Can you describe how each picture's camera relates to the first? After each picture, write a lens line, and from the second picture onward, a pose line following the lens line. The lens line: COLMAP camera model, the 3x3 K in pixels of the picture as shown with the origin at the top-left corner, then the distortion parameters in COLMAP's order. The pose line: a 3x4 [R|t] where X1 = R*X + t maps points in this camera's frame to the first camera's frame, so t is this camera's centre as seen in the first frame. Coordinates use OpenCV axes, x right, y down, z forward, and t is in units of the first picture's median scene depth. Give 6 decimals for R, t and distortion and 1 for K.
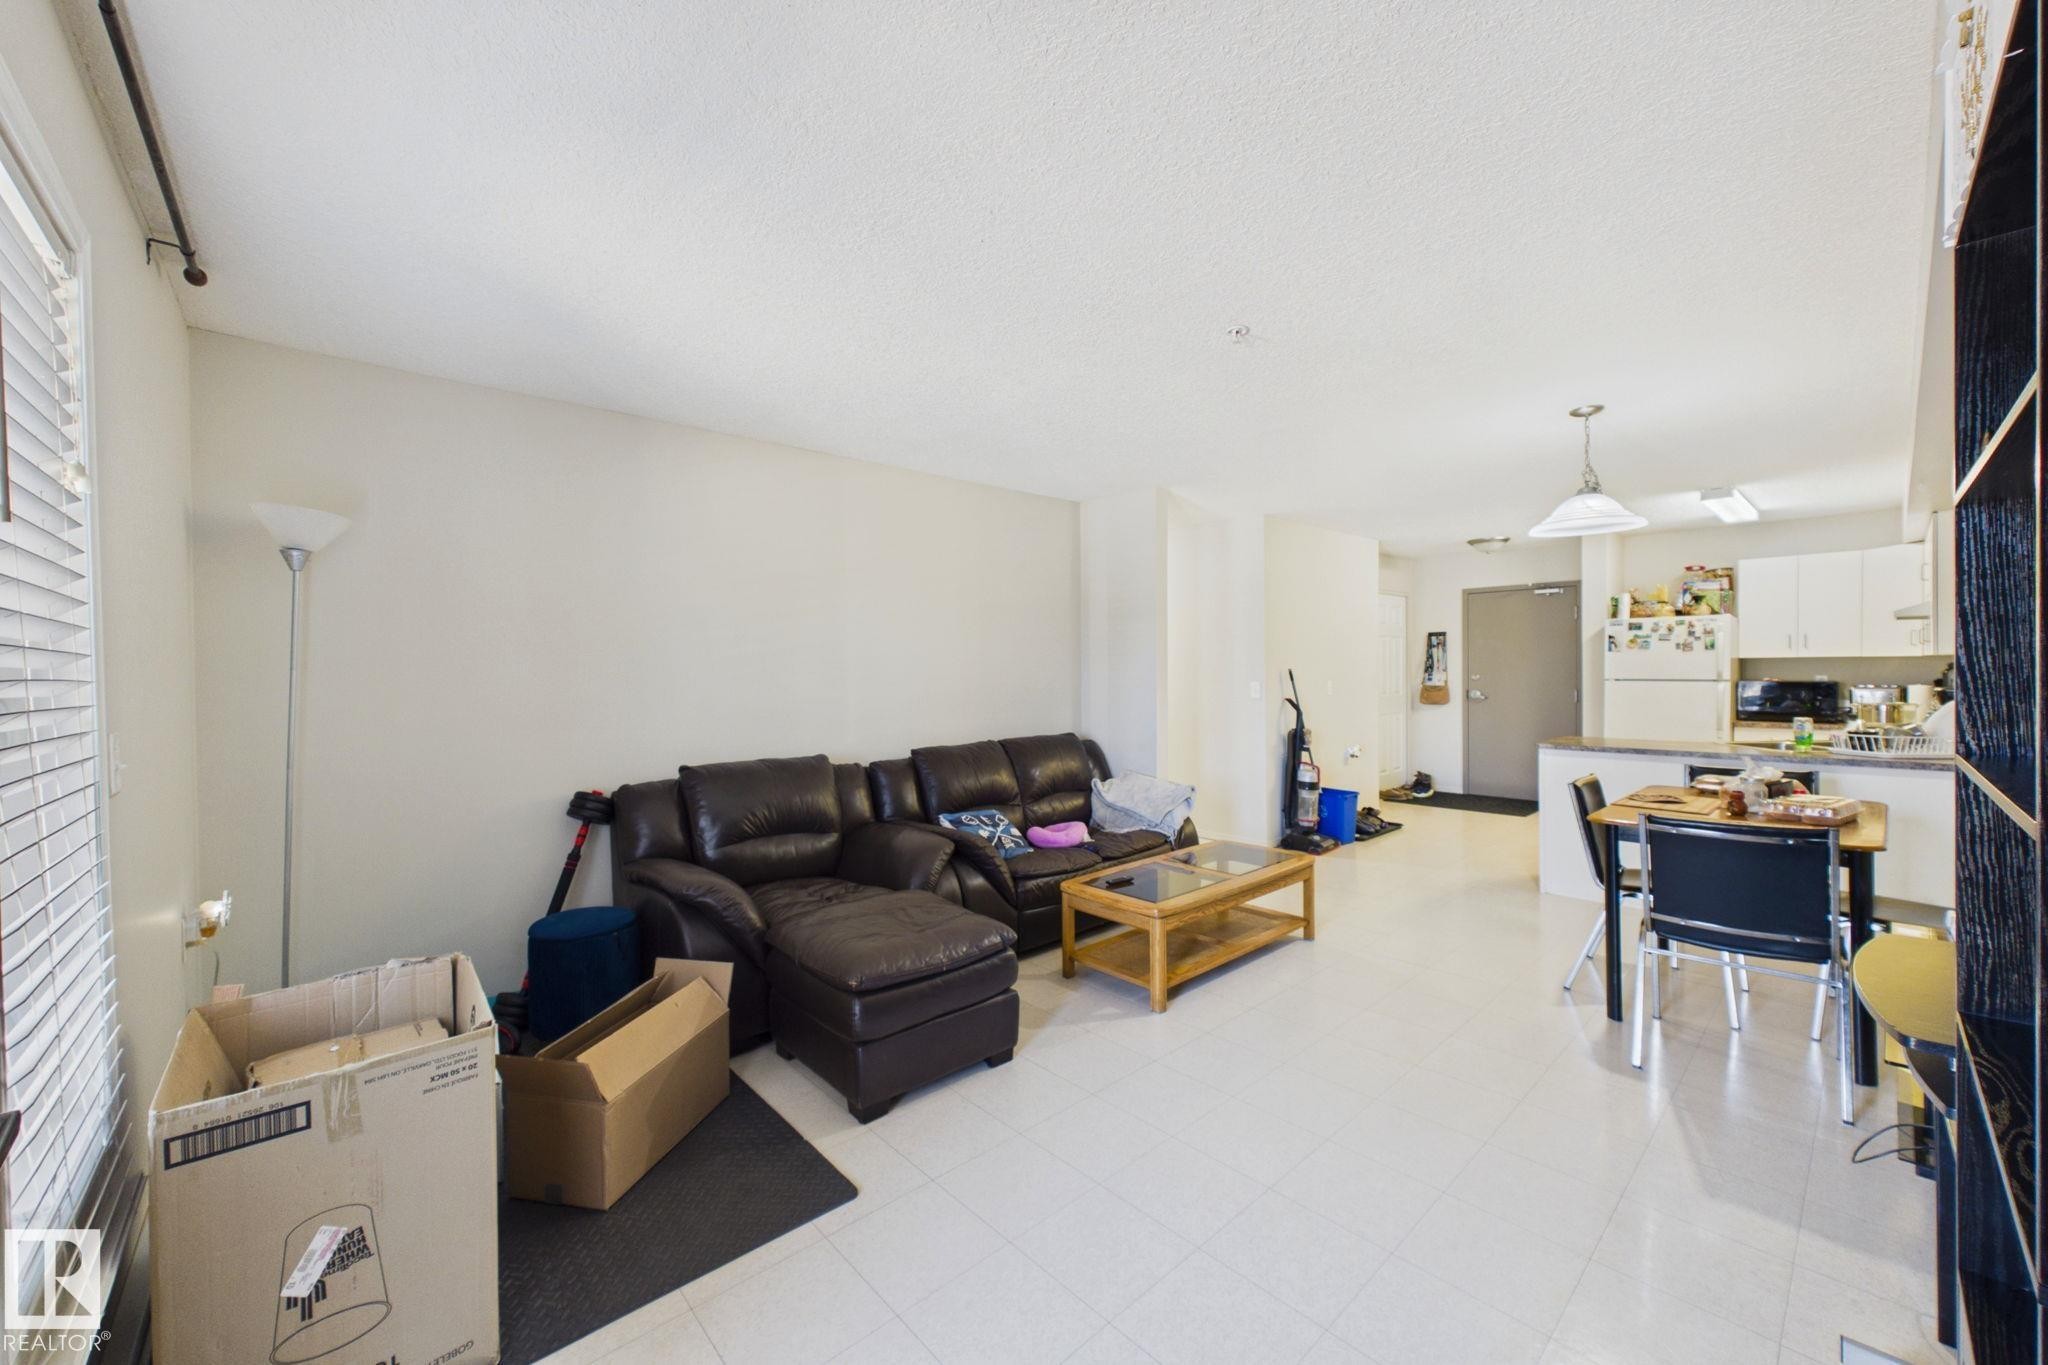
lens RADIAL K [[786.7, 0, 1024.0], [0, 786.7, 682.5], [0, 0, 1]] dist [0.001561, -0.000180]
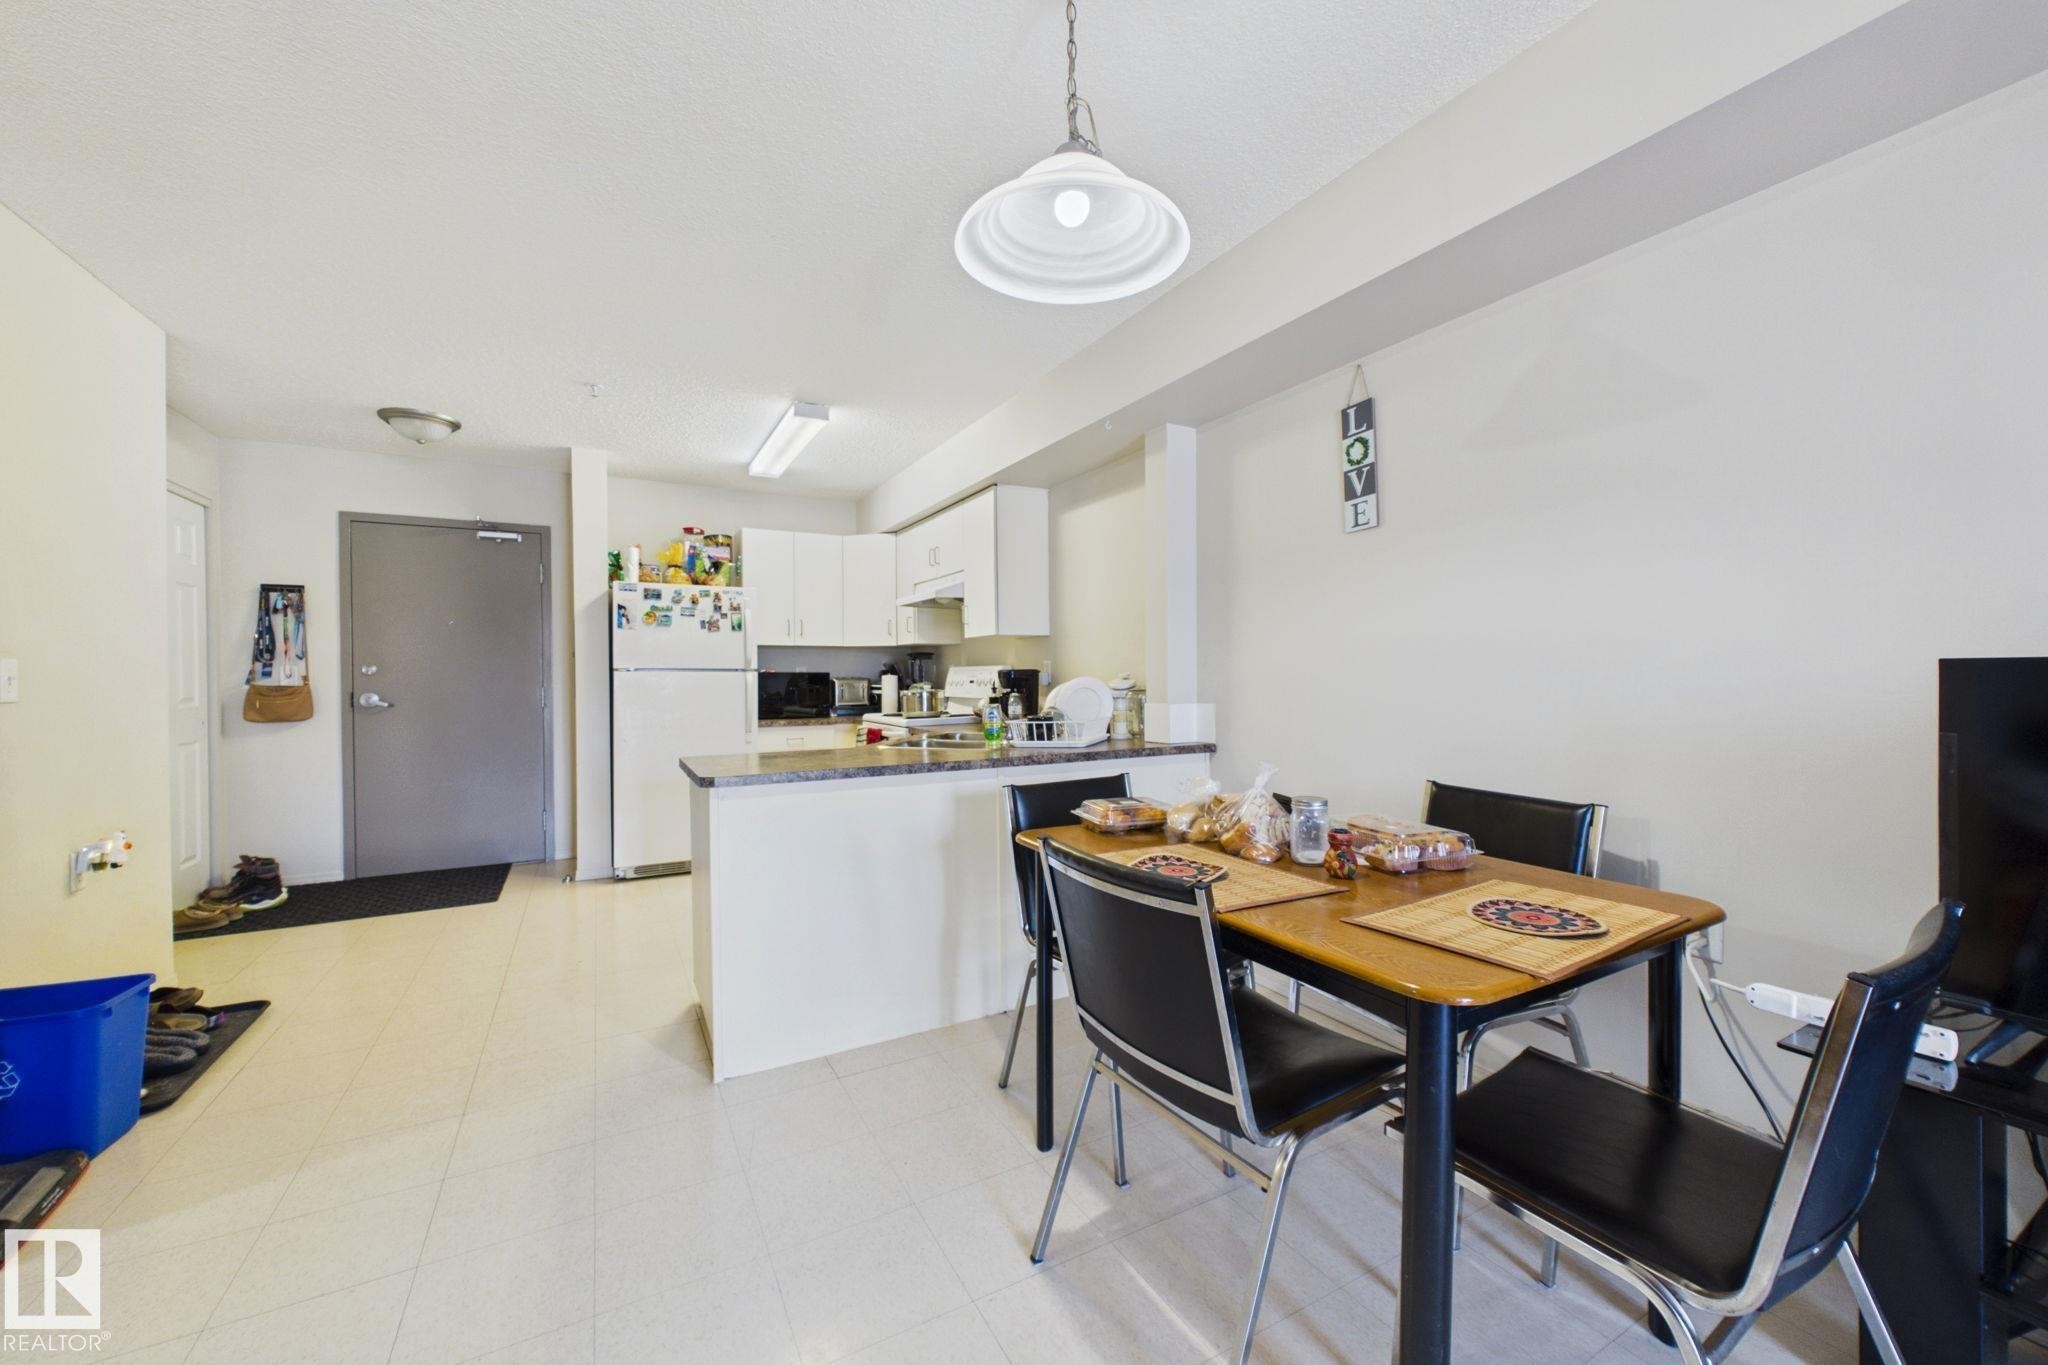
lens RADIAL K [[786.7, 0, 1024.0], [0, 786.7, 682.5], [0, 0, 1]] dist [0.001561, -0.000180]
pose [[0.238101, 0.000290, 0.971240, 0.166203], [0.020028, 0.999786, -0.005208, 0.018652], [-0.971034, 0.020692, 0.238045, 0.503349]]
